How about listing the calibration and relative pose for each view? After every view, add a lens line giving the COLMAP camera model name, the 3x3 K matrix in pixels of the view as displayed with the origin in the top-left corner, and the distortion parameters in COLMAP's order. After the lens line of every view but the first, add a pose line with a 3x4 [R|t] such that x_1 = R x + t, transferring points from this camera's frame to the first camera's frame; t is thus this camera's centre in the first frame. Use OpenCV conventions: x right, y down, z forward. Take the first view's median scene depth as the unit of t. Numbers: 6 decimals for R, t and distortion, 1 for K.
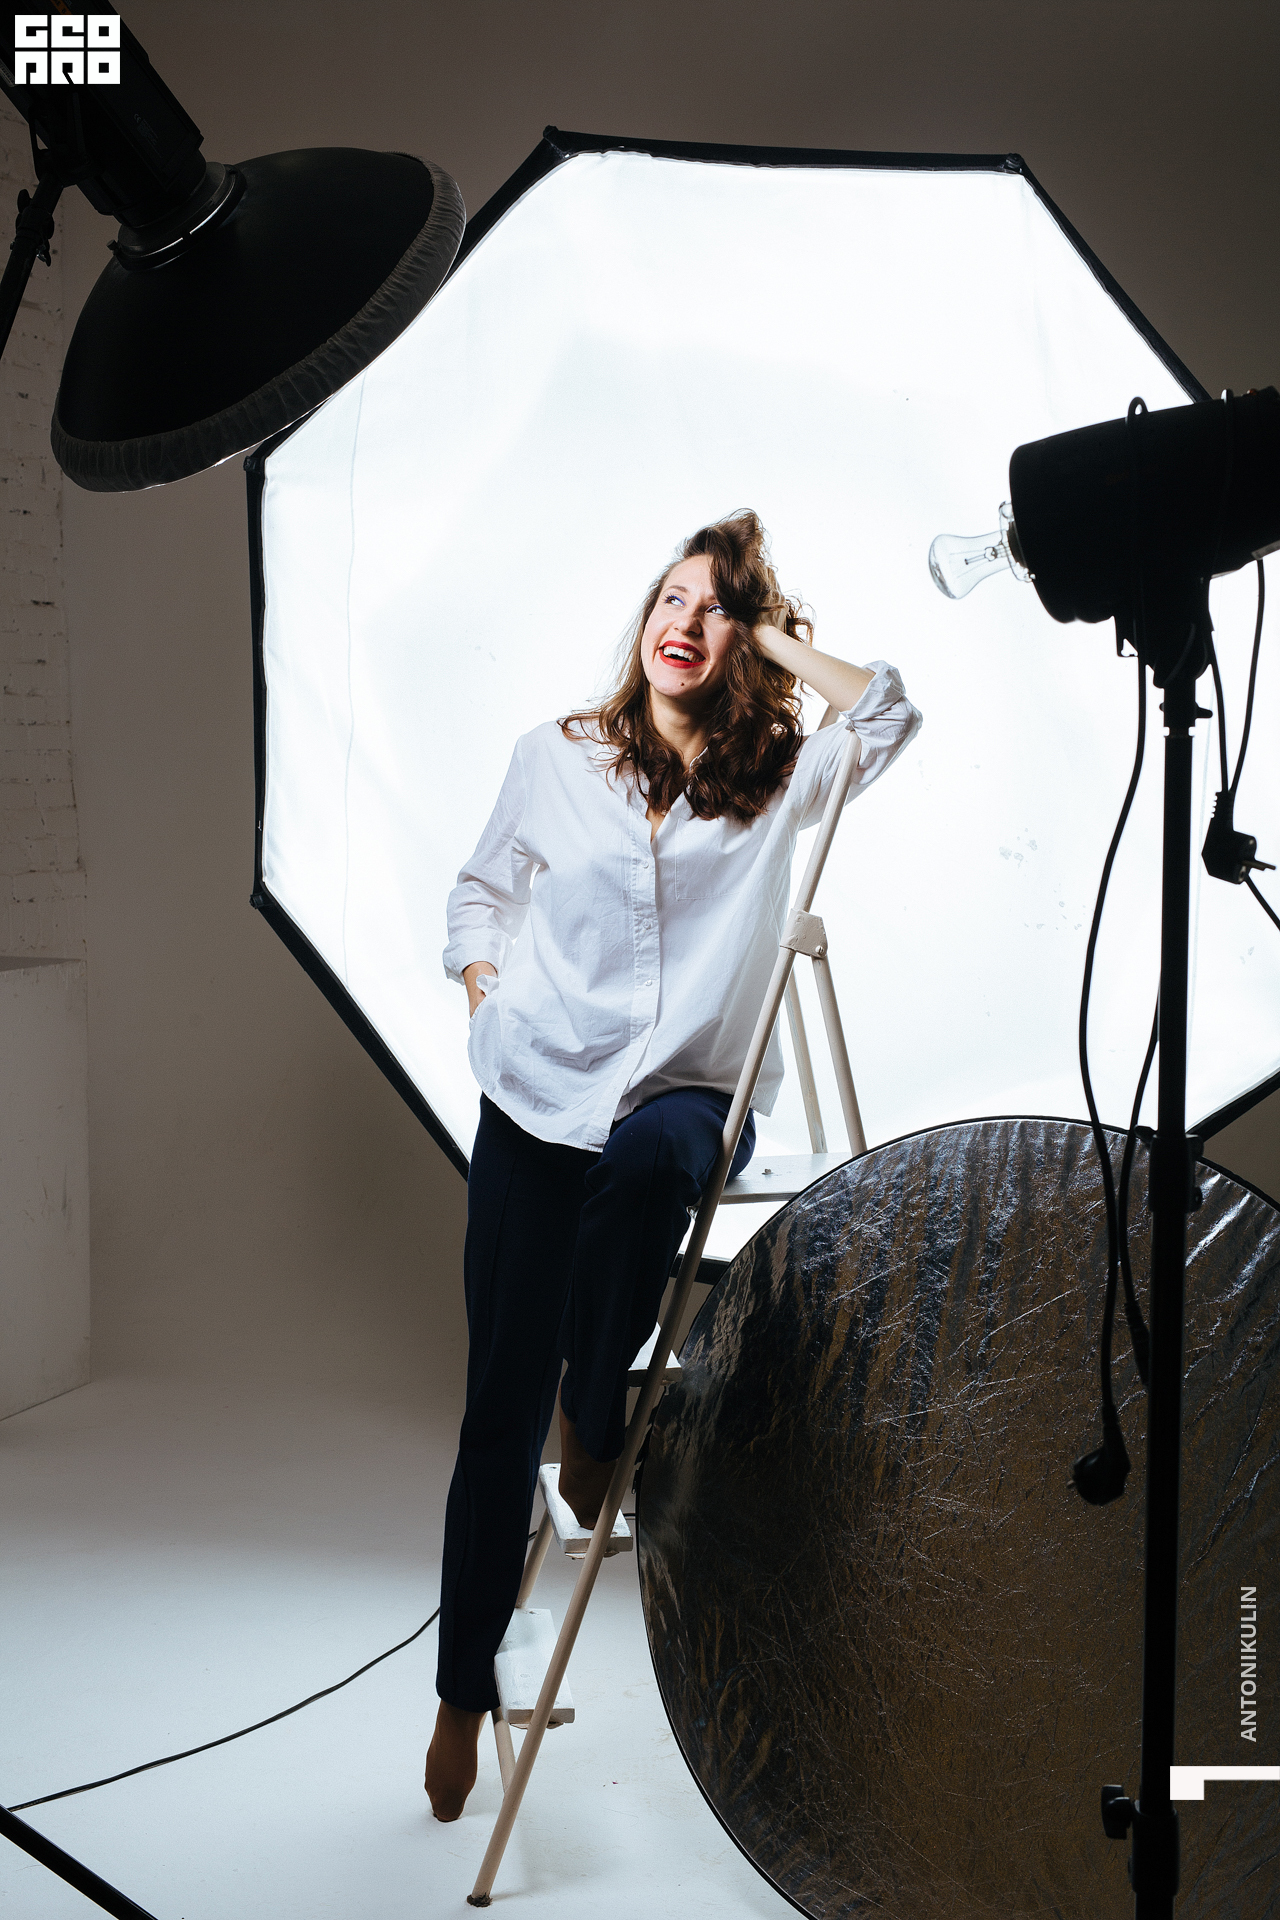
lens RADIAL K [[2697.2, 0, 634.2], [0, 2697.2, 965.8], [0, 0, 1]] dist [0.006539, 0.000000]
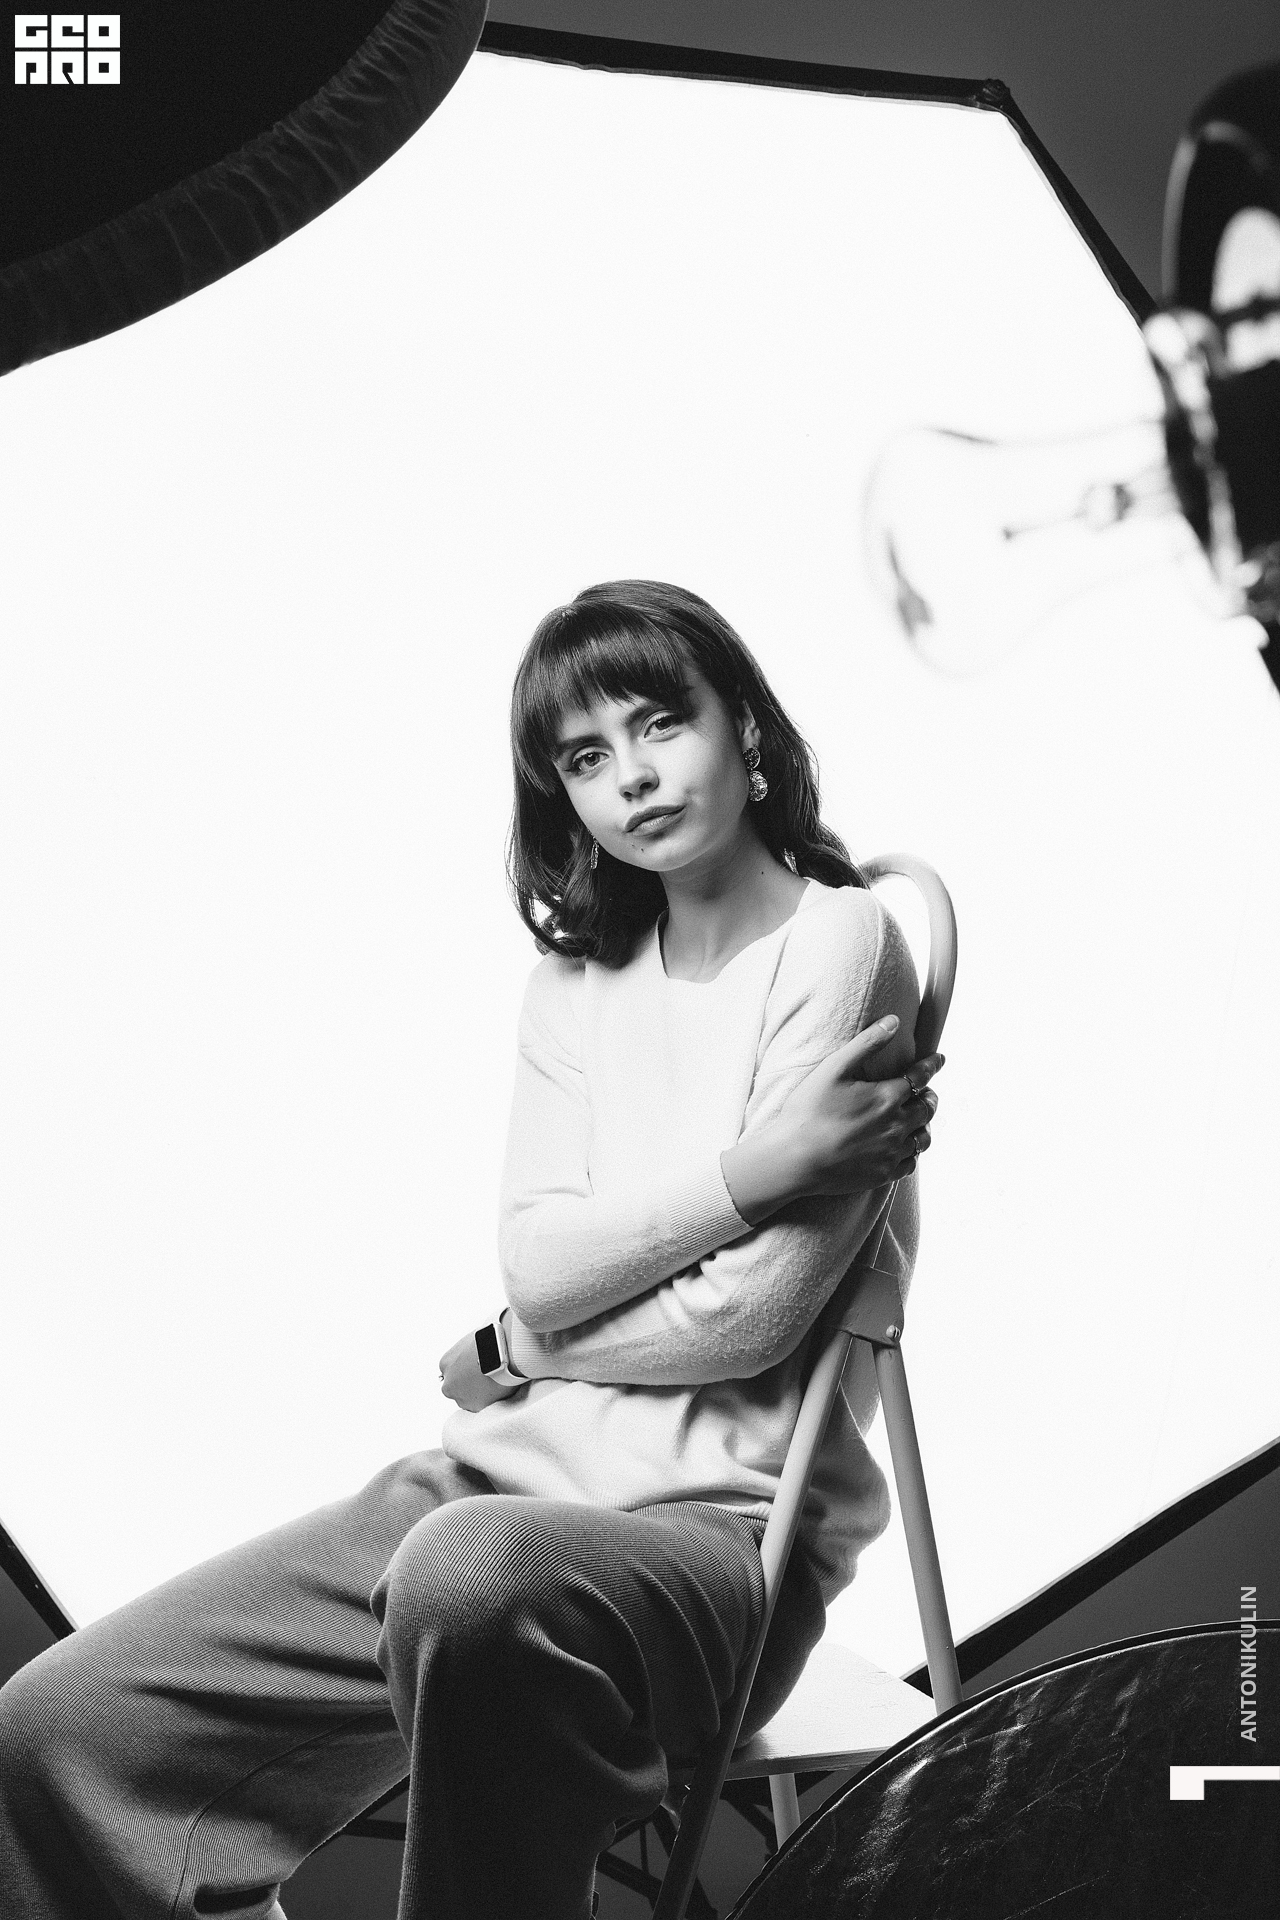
lens RADIAL K [[2697.2, 0, 628.0], [0, 2697.2, 953.7], [0, 0, 1]] dist [0.006539, 0.000000]
pose [[0.958367, 0.021476, 0.284729, -0.150987], [-0.006409, 0.998534, -0.053743, -0.054736], [-0.285466, 0.049680, 0.957100, 0.451877]]
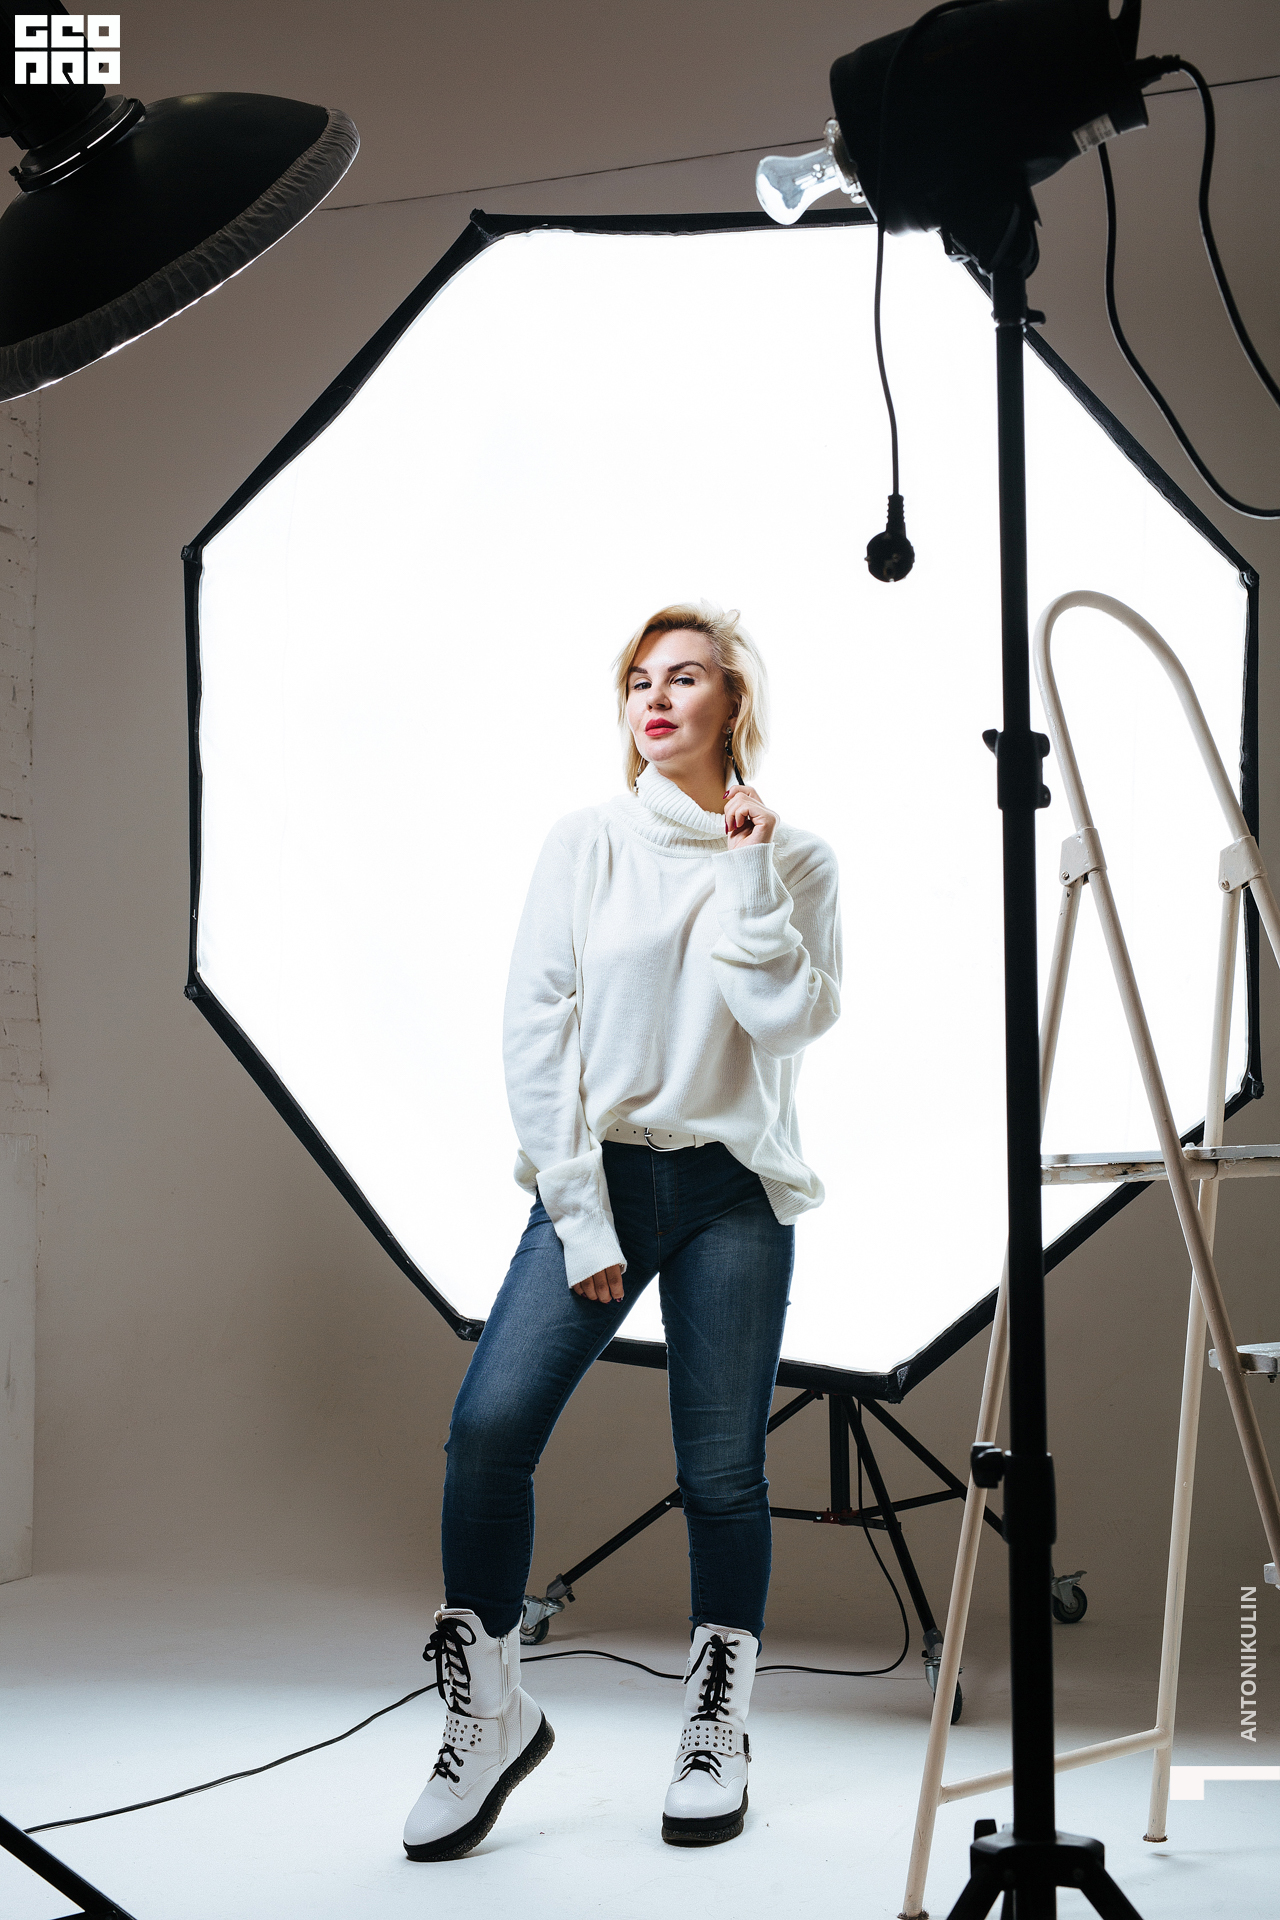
lens RADIAL K [[2697.2, 0, 631.4], [0, 2697.2, 957.4], [0, 0, 1]] dist [0.006539, 0.000000]
pose [[0.999898, -0.013115, -0.005644, 0.036883], [0.012054, 0.987249, -0.158727, 0.166264], [0.007654, 0.158643, 0.987306, 0.031818]]
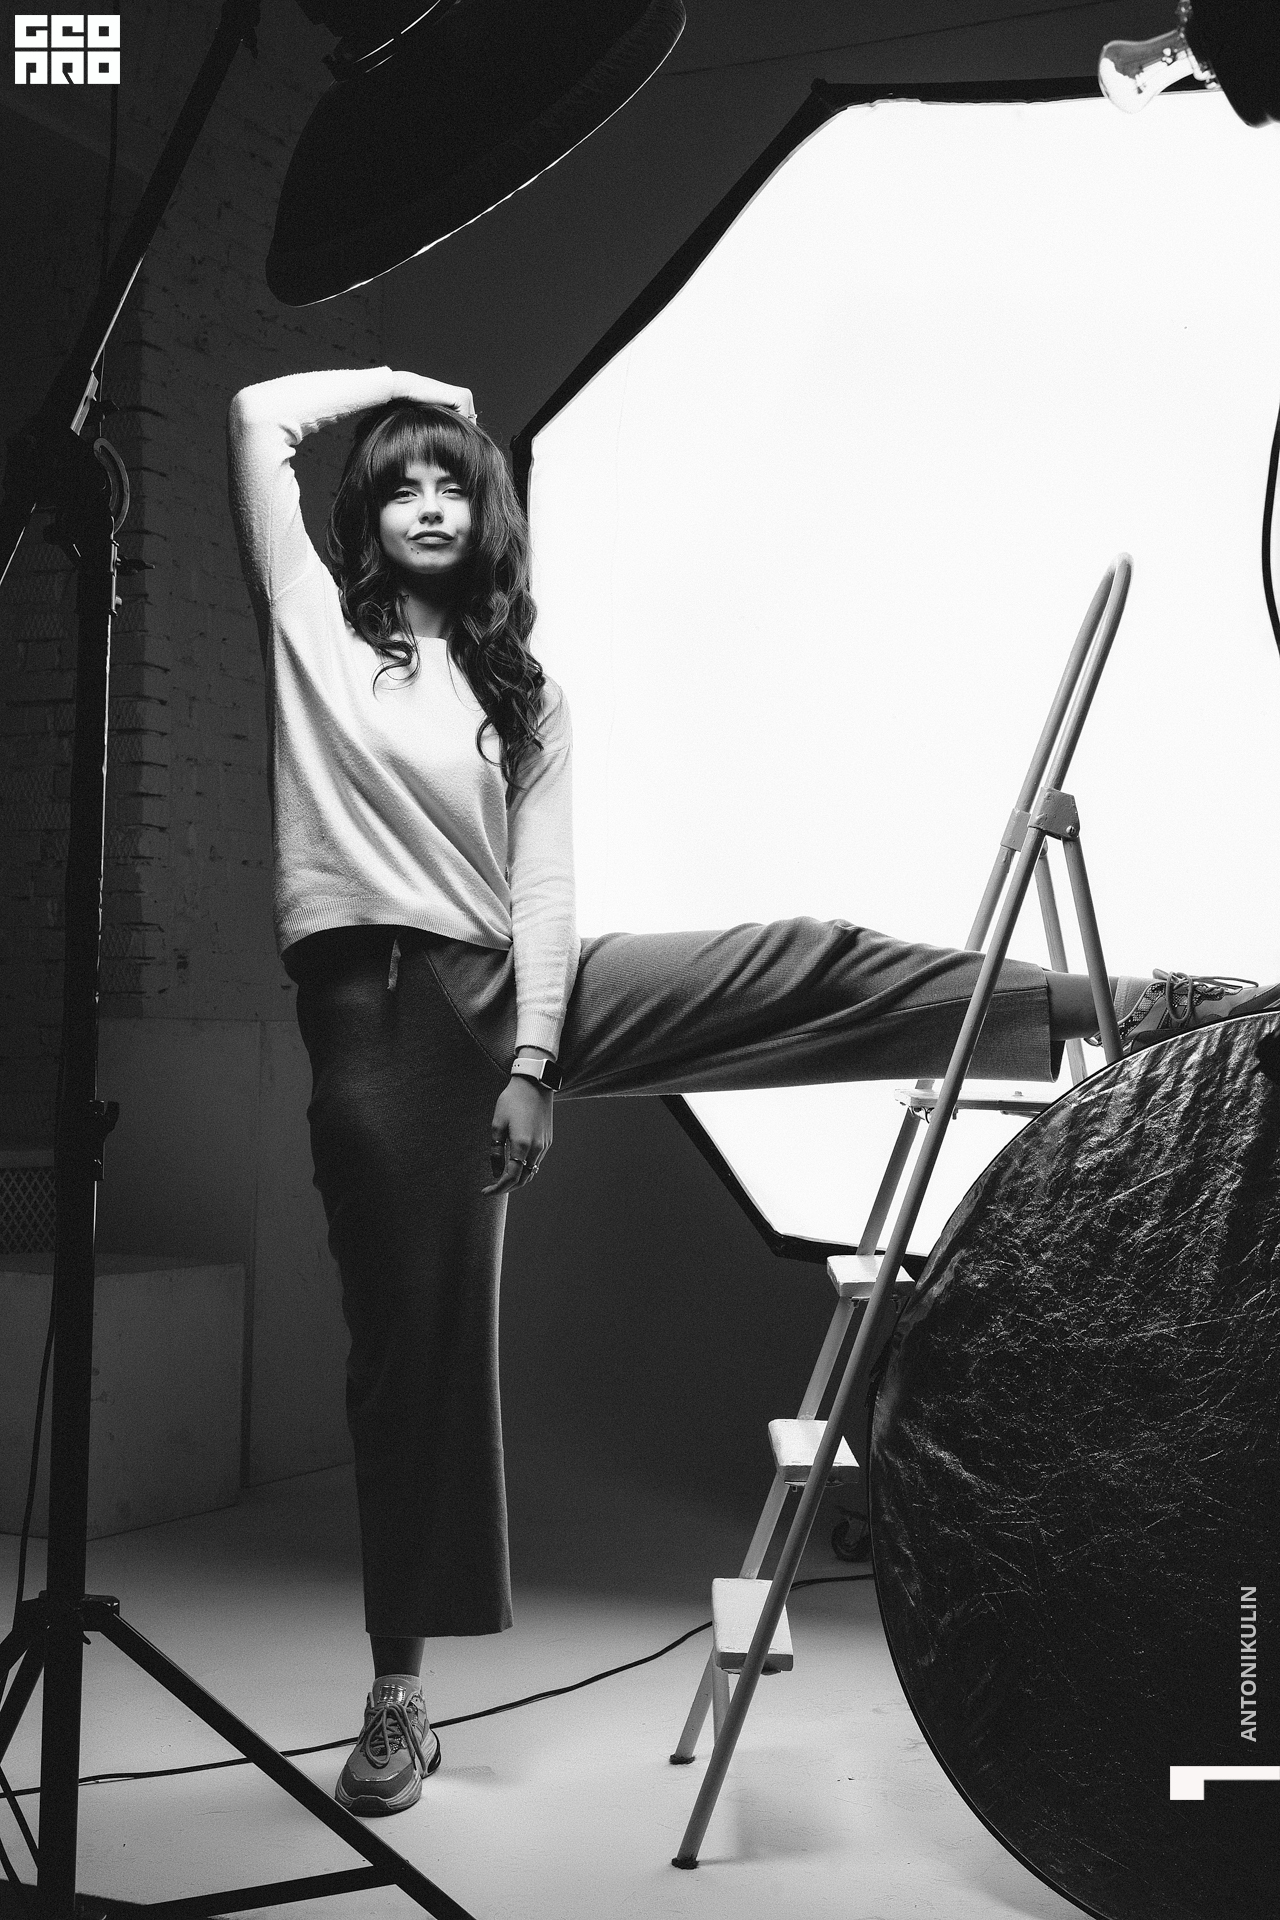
lens RADIAL K [[2697.2, 0, 629.1], [0, 2697.2, 956.9], [0, 0, 1]] dist [0.006539, 0.000000]
pose [[0.990596, 0.007055, -0.136640, 0.045109], [-0.021941, 0.993936, -0.107745, 0.139288], [0.135051, 0.109730, 0.984744, 0.069858]]
